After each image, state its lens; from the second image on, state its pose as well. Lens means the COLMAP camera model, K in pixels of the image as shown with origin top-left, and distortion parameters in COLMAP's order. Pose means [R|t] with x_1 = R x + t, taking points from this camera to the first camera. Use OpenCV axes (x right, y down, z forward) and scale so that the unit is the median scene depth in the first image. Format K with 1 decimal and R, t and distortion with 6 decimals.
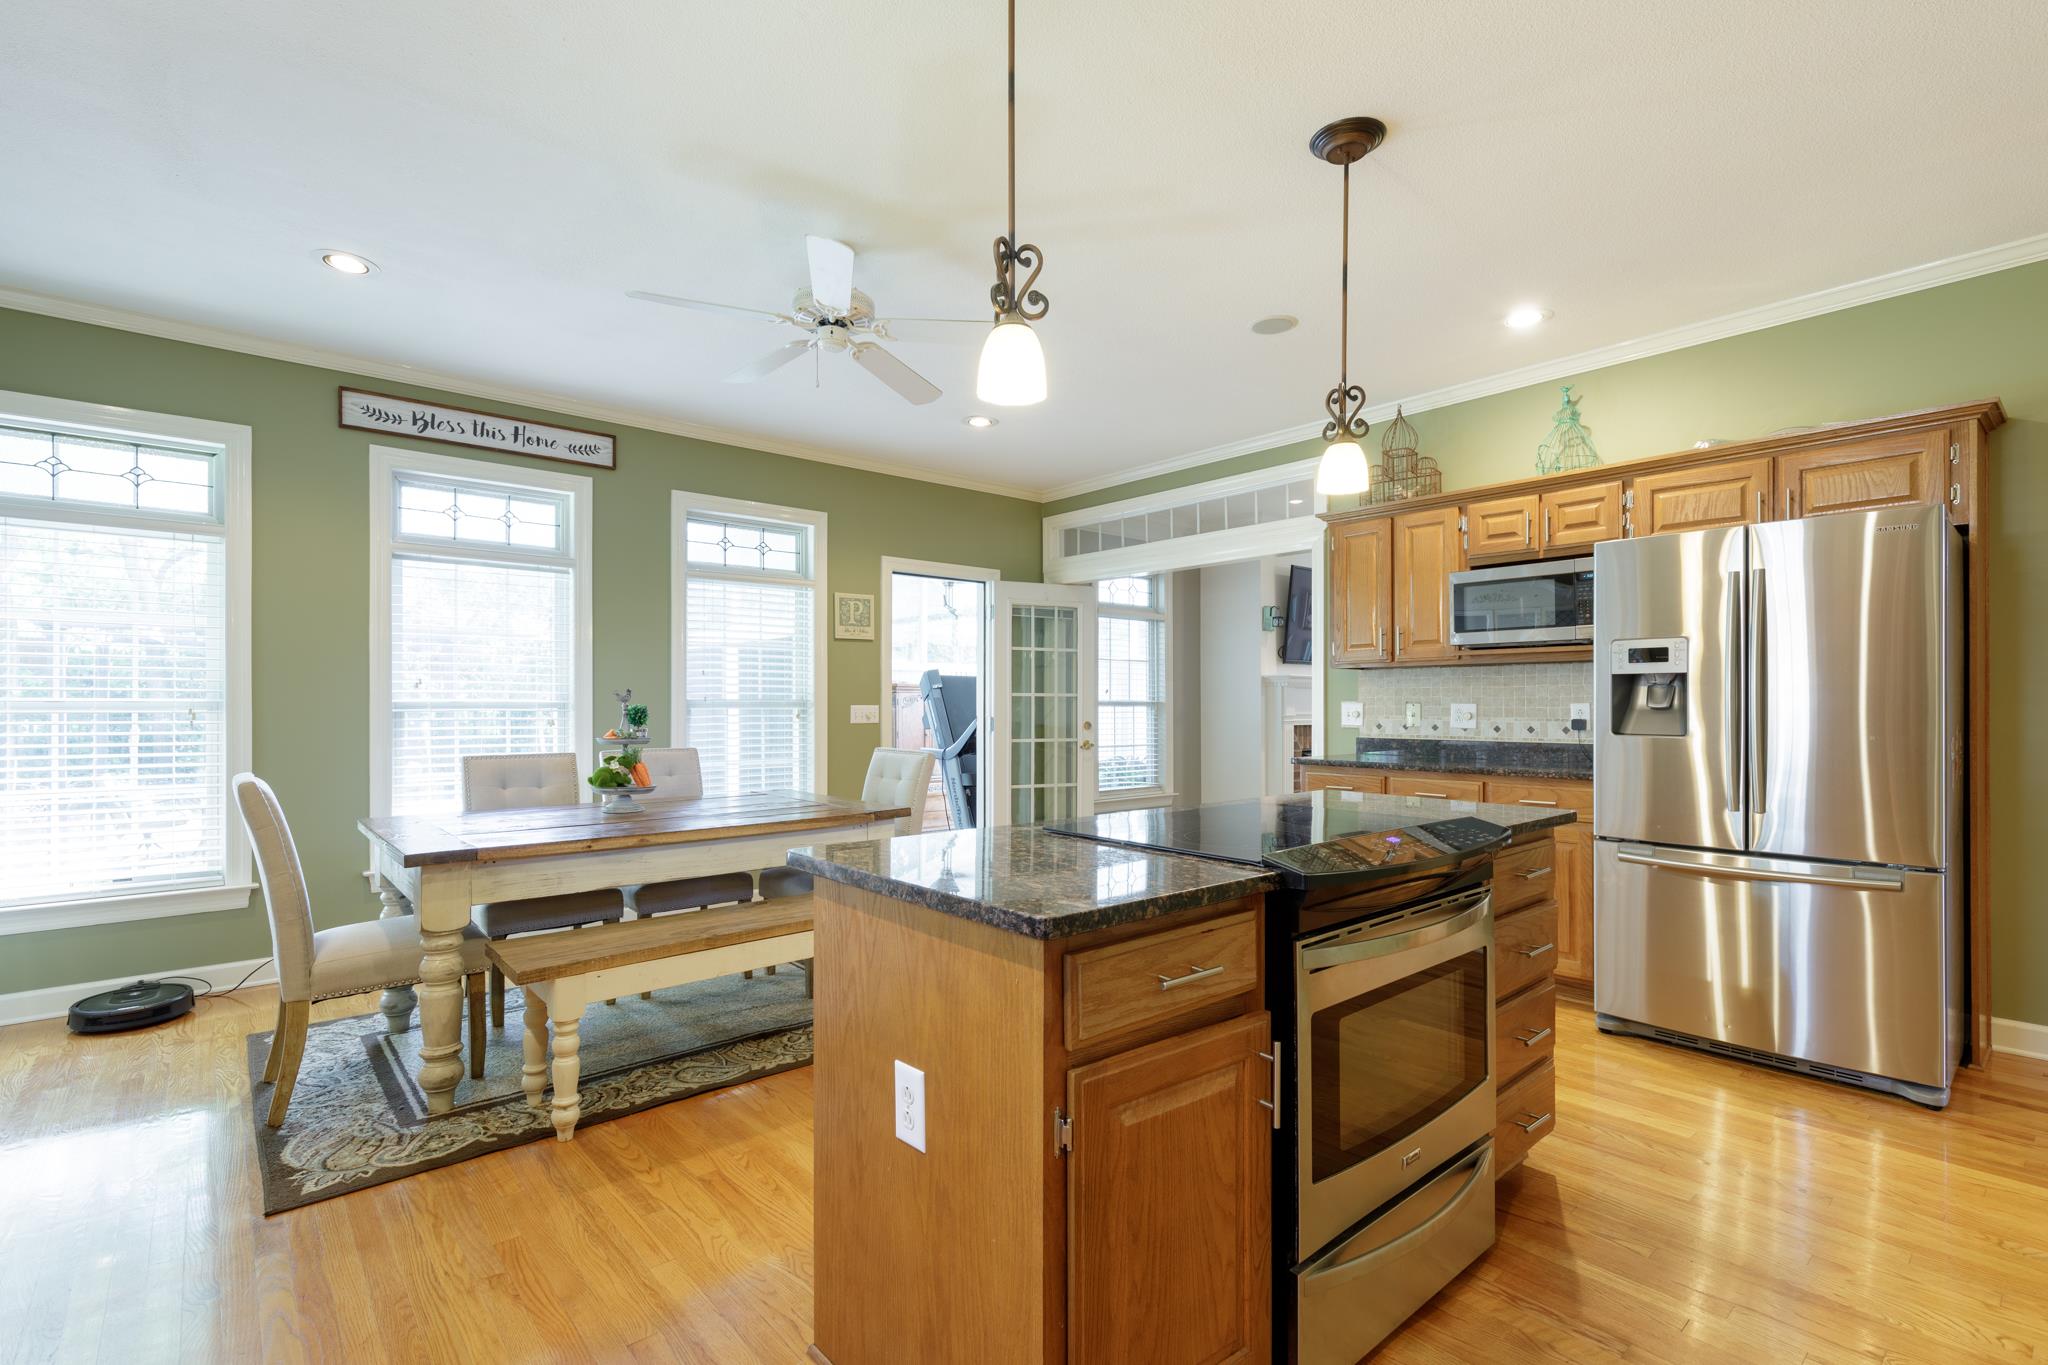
lens RADIAL K [[939.3, 0, 1015.5], [0, 939.3, 695.0], [0, 0, 1]] dist [0.004823, -0.001993]
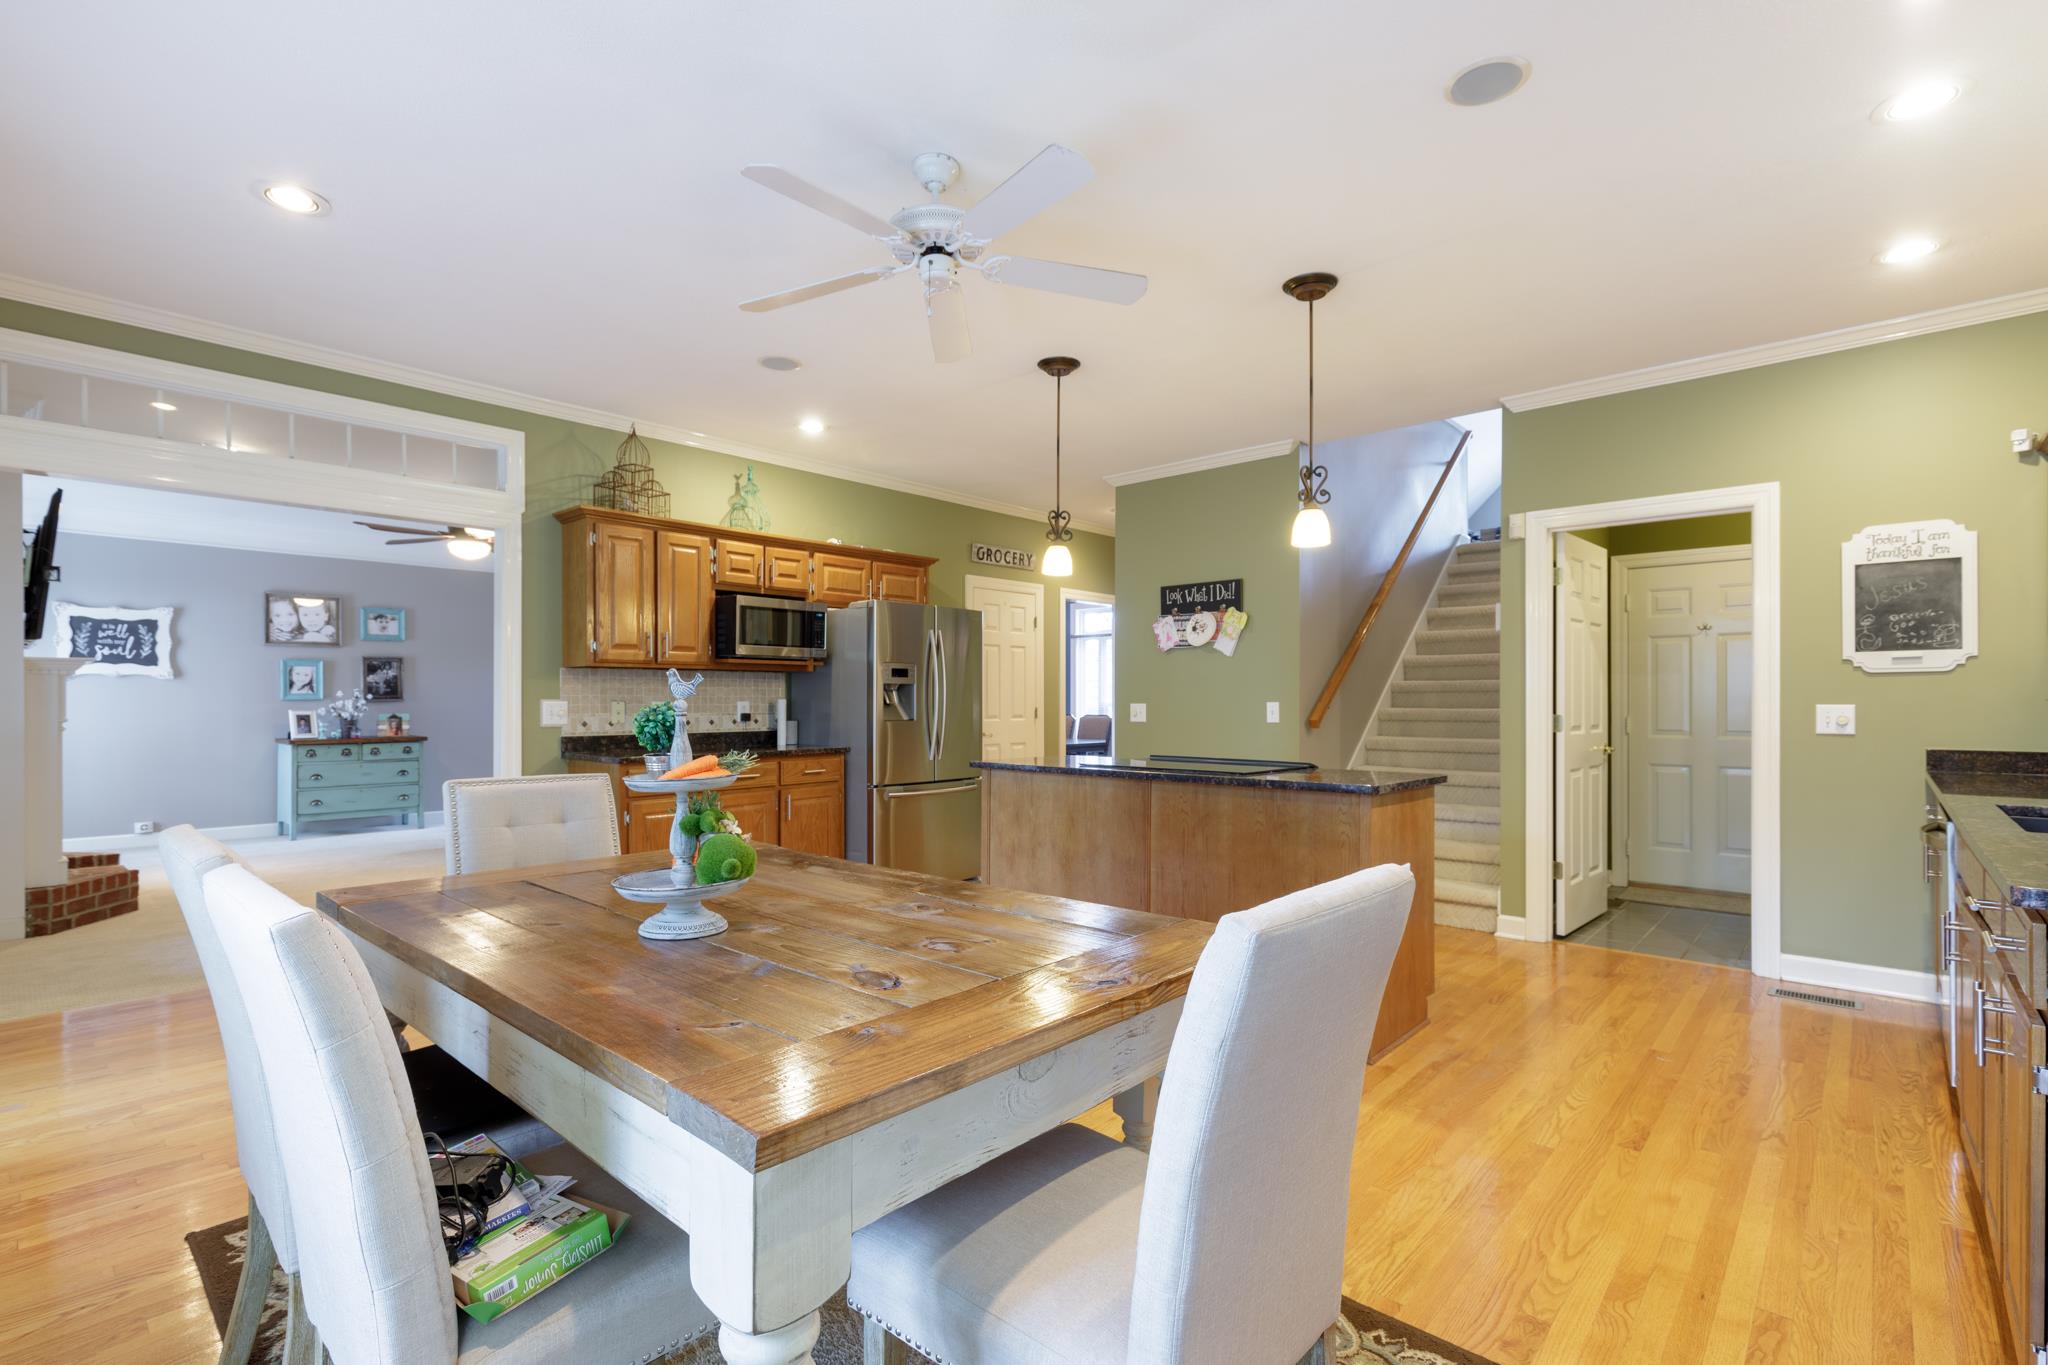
lens RADIAL K [[939.3, 0, 1012.6], [0, 939.3, 691.4], [0, 0, 1]] dist [0.004823, -0.001993]
pose [[-0.131646, 0.014233, 0.991195, -0.758924], [-0.006866, 0.999860, -0.015269, 0.011545], [-0.991273, -0.008815, -0.131530, 0.761641]]
